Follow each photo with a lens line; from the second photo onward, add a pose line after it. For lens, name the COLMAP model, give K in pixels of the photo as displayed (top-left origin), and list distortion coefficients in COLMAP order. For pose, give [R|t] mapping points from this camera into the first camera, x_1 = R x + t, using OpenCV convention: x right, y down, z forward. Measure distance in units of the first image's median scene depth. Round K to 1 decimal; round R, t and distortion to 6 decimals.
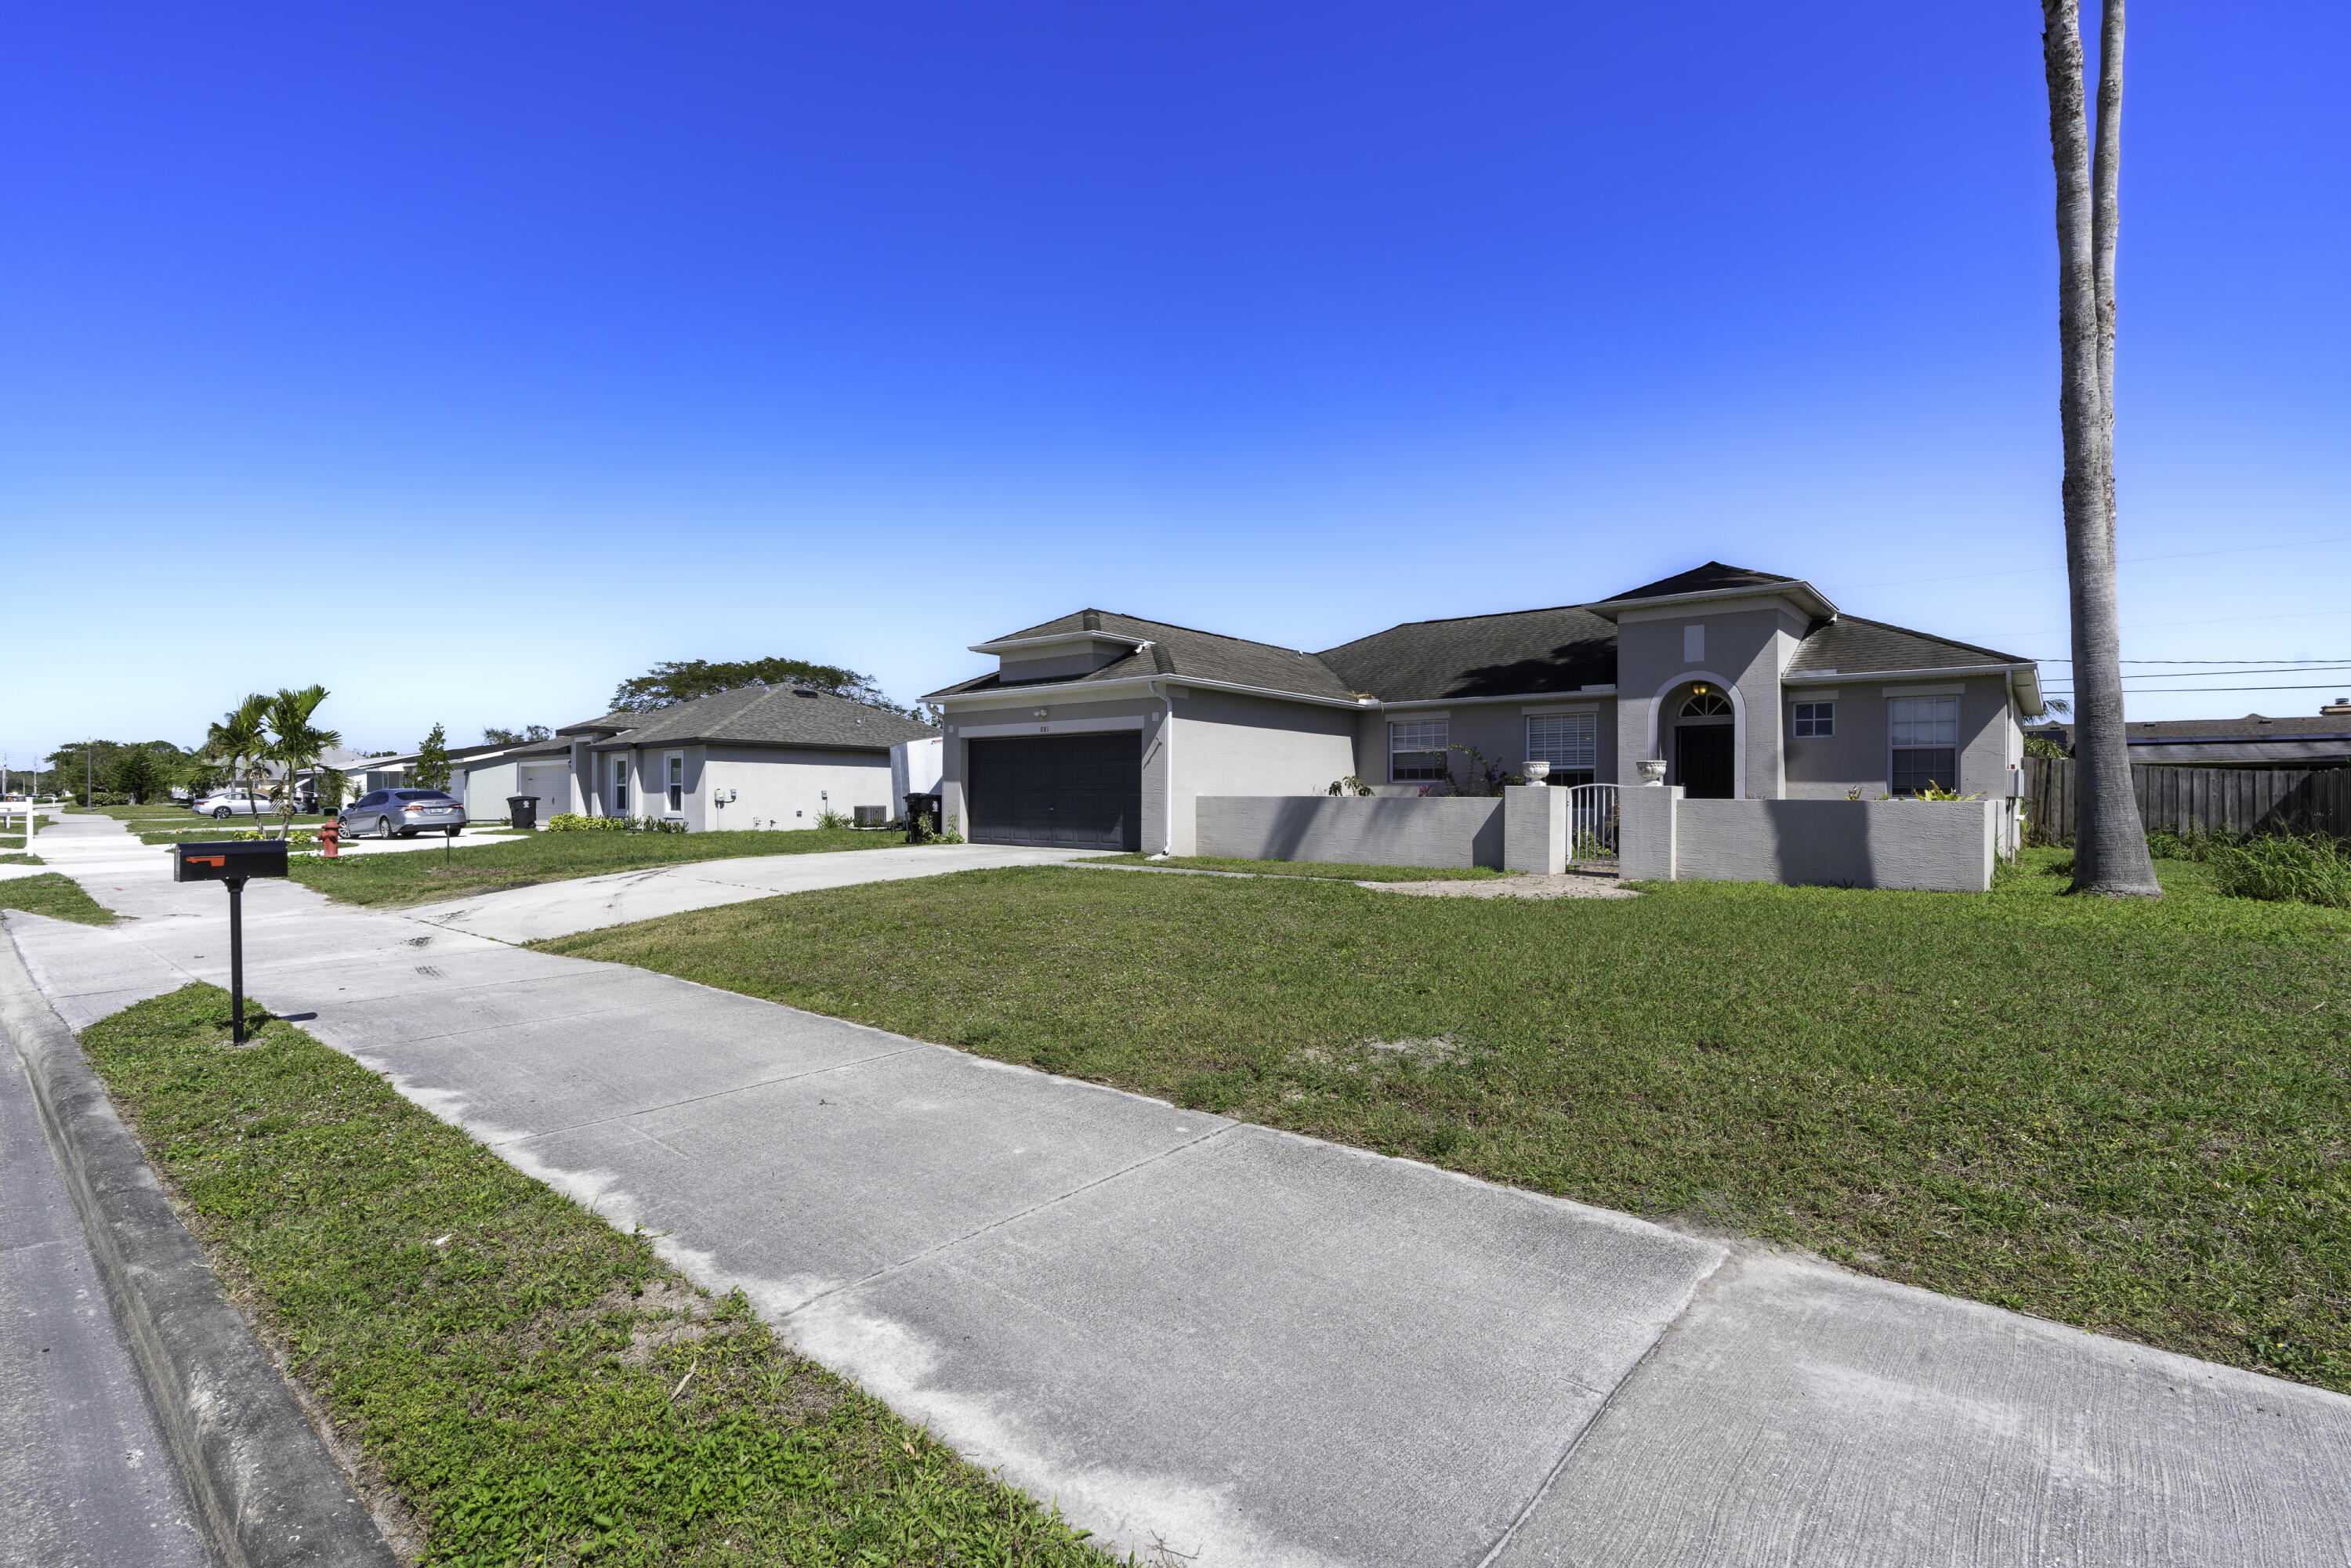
lens RADIAL K [[1061.8, 0, 1165.6], [0, 1061.8, 794.0], [0, 0, 1]] dist [-0.011259, 0.002624]
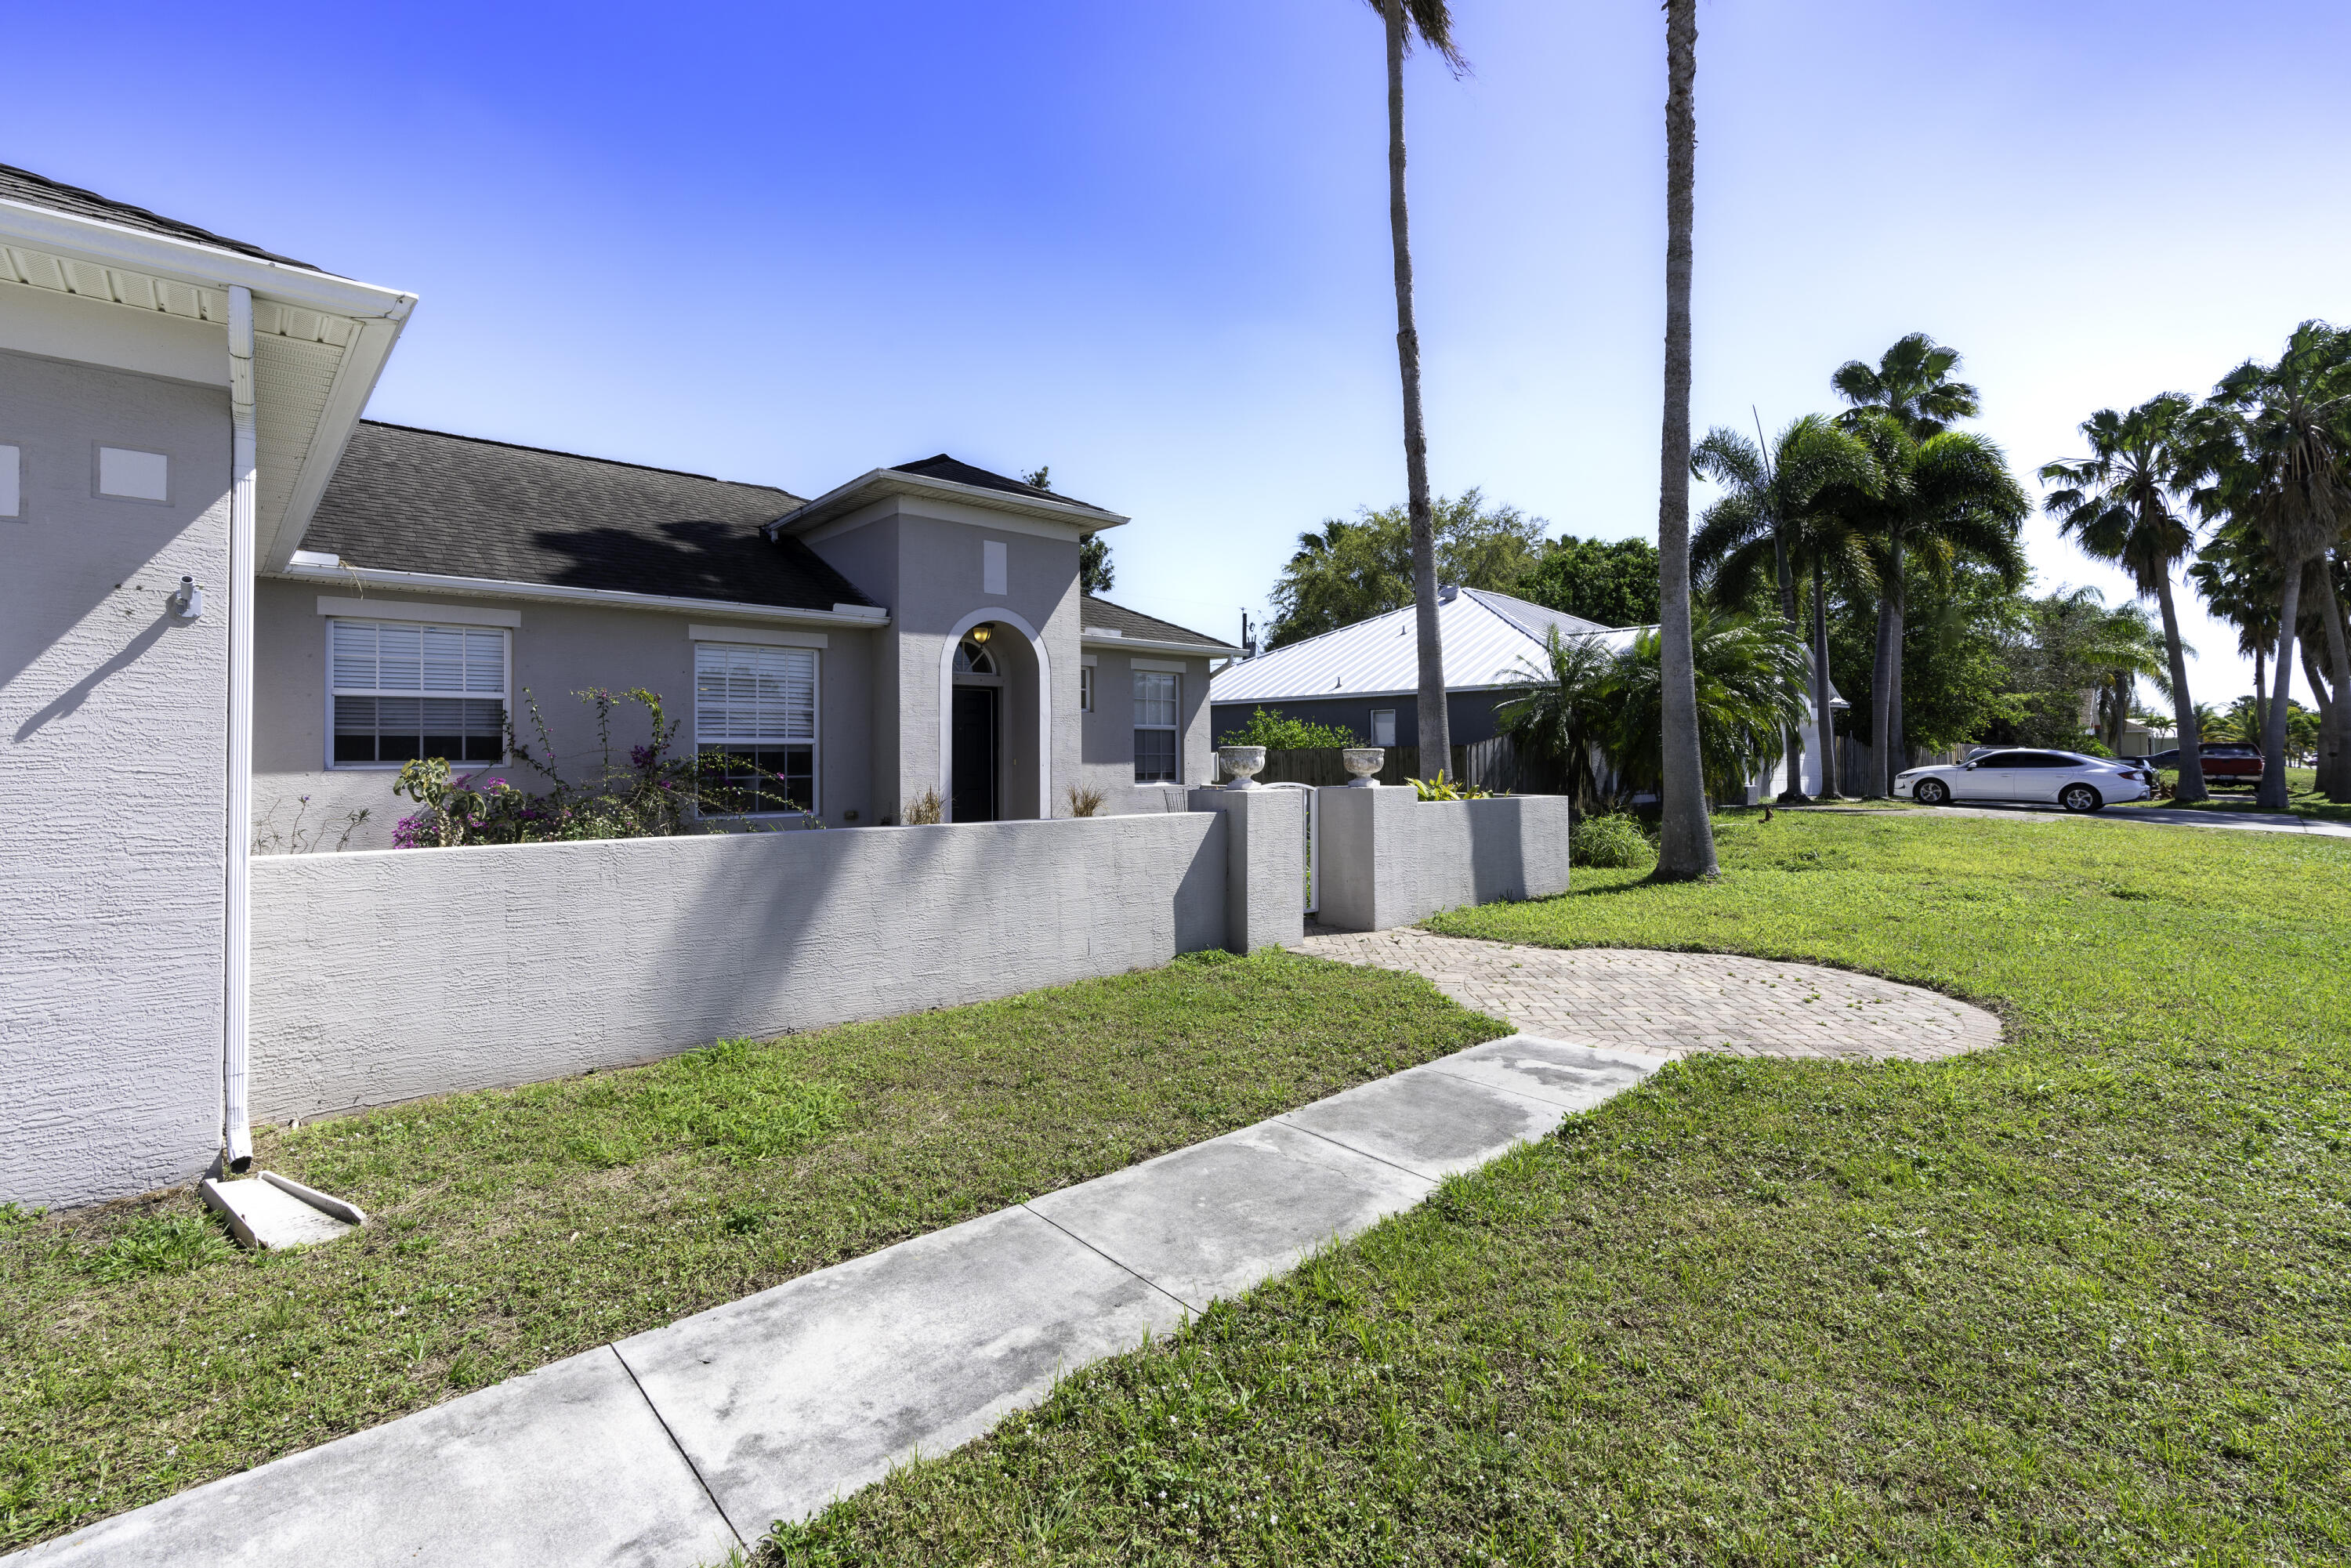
lens RADIAL K [[1061.8, 0, 1172.9], [0, 1061.8, 744.7], [0, 0, 1]] dist [-0.011259, 0.002624]
pose [[0.124744, 0.004830, 0.992177, -0.166373], [-0.002045, 0.999987, -0.004611, -0.022056], [-0.992187, -0.001454, 0.124752, 0.752748]]
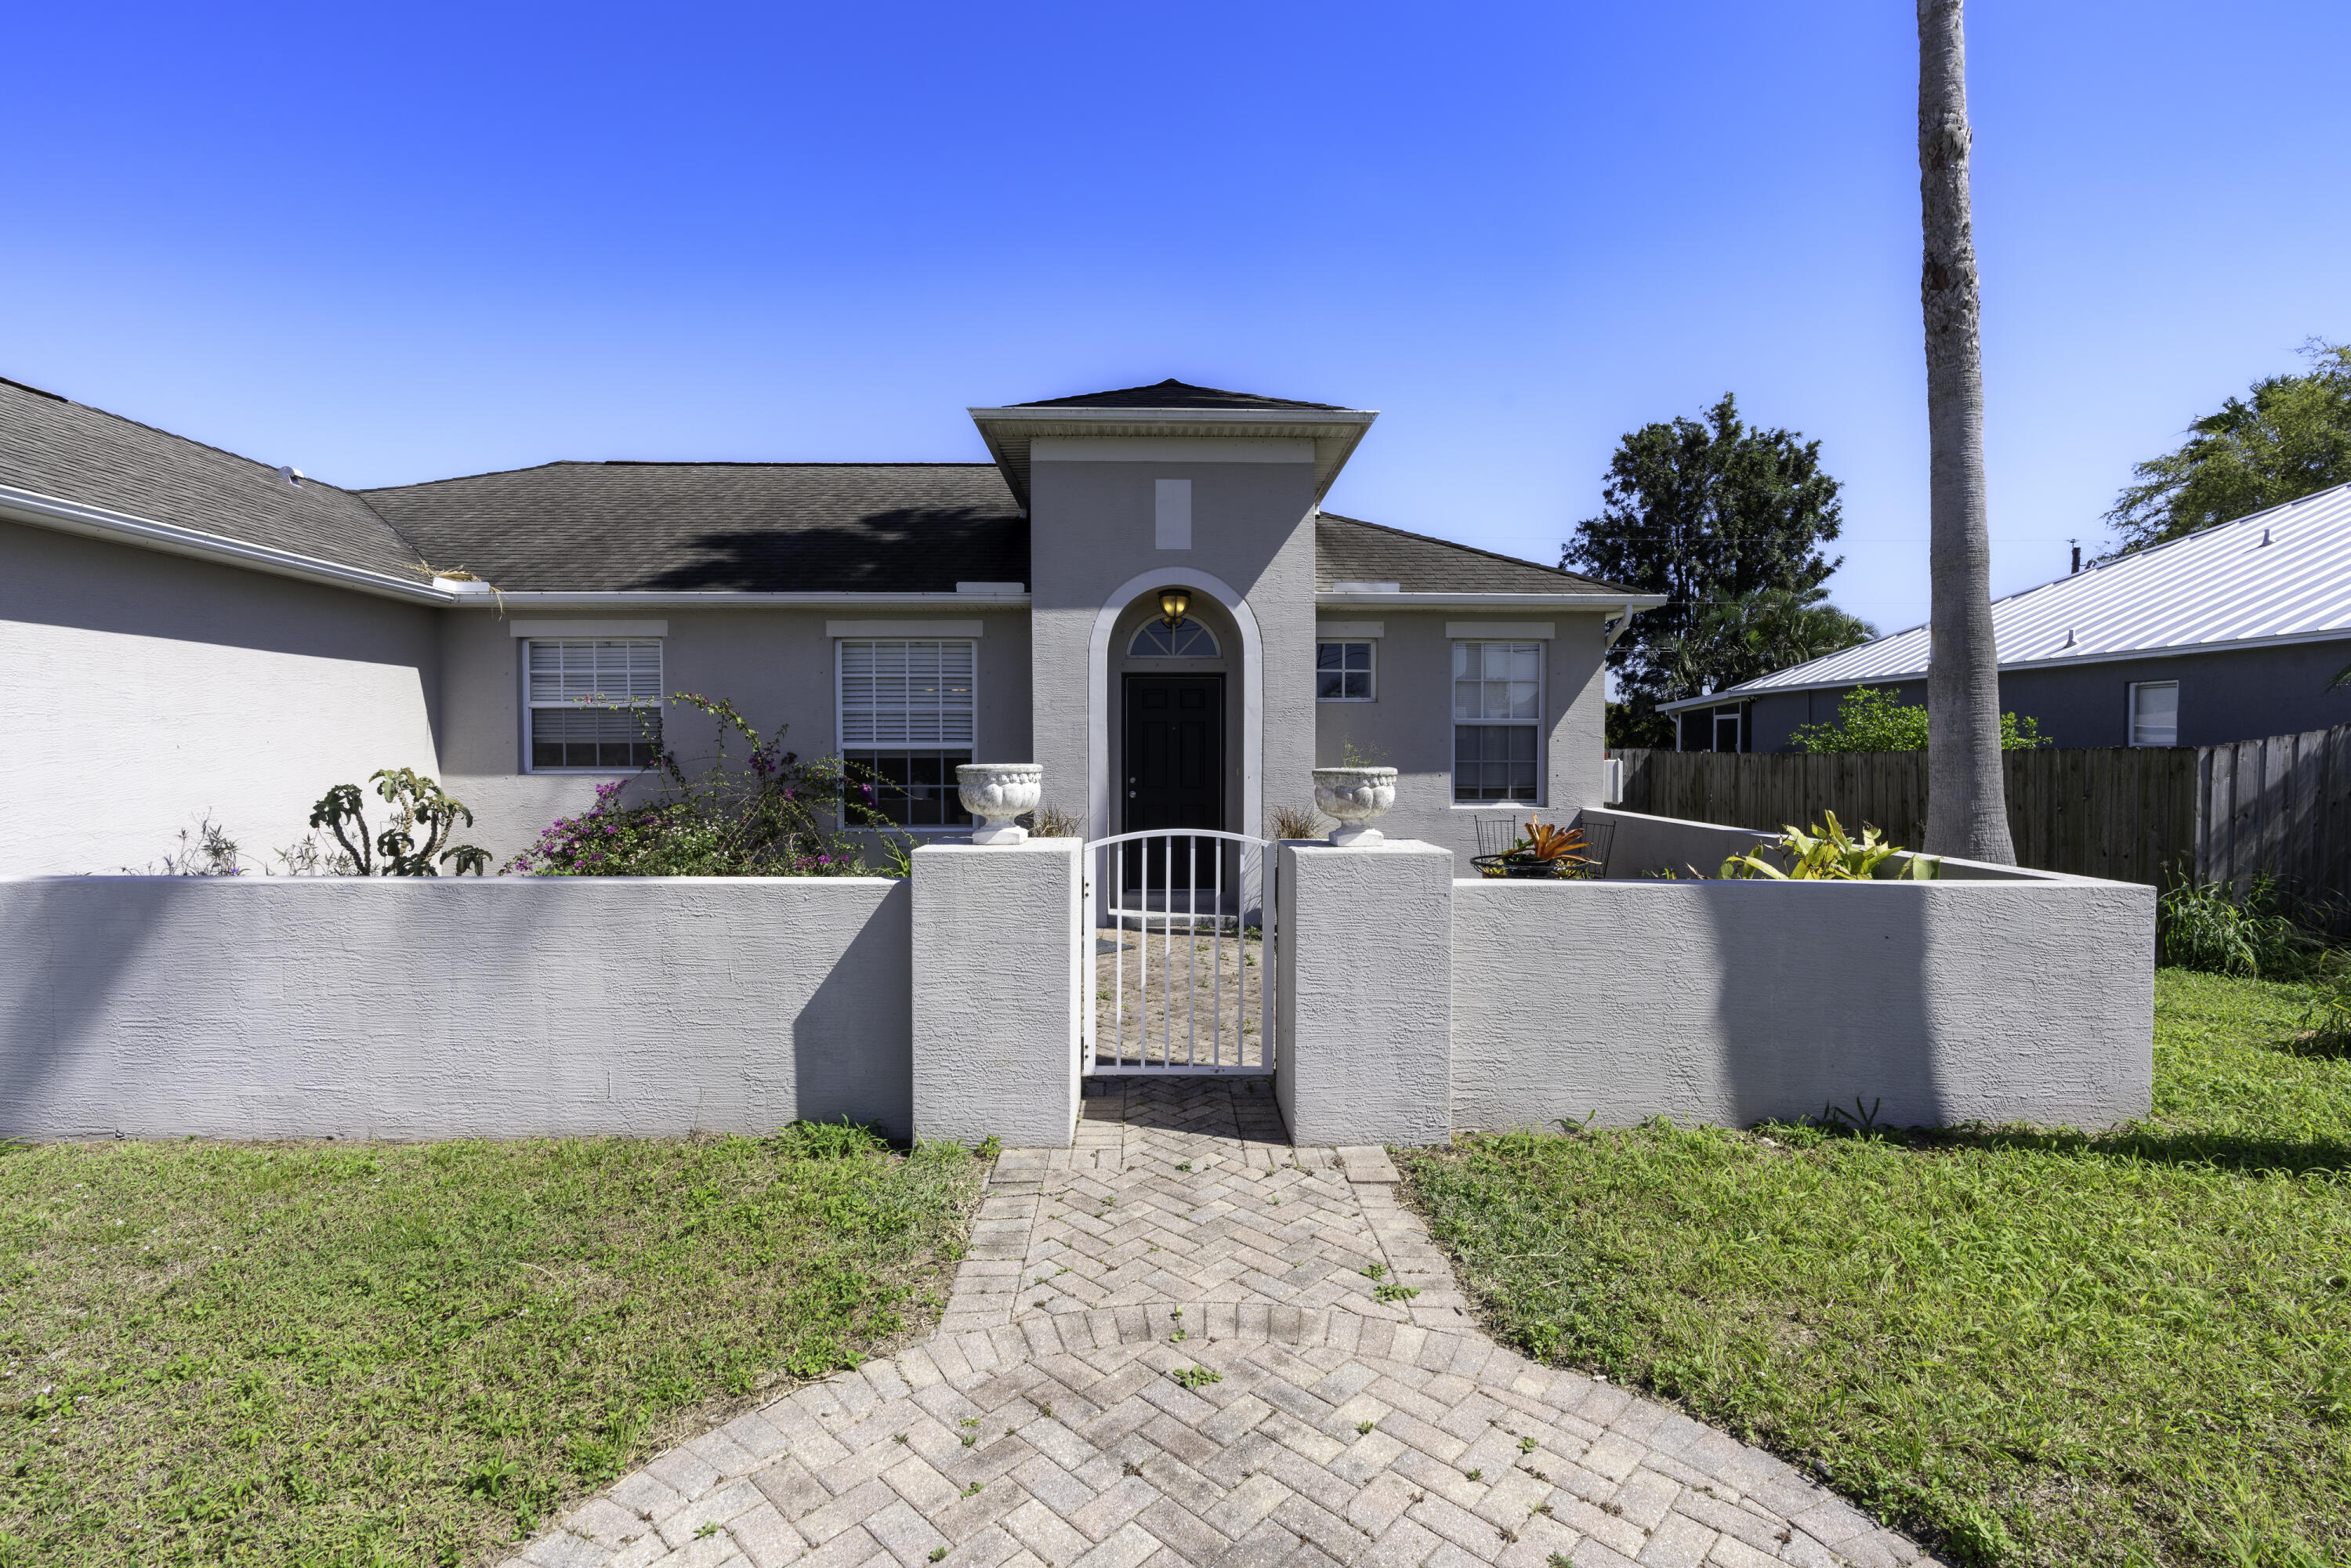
lens RADIAL K [[1061.8, 0, 1177.9], [0, 1061.8, 780.2], [0, 0, 1]] dist [-0.011259, 0.002624]
pose [[0.745570, -0.024129, 0.665990, 0.141441], [-0.000230, 0.999335, 0.036464, -0.028636], [-0.666427, -0.027340, 0.745069, 0.571612]]
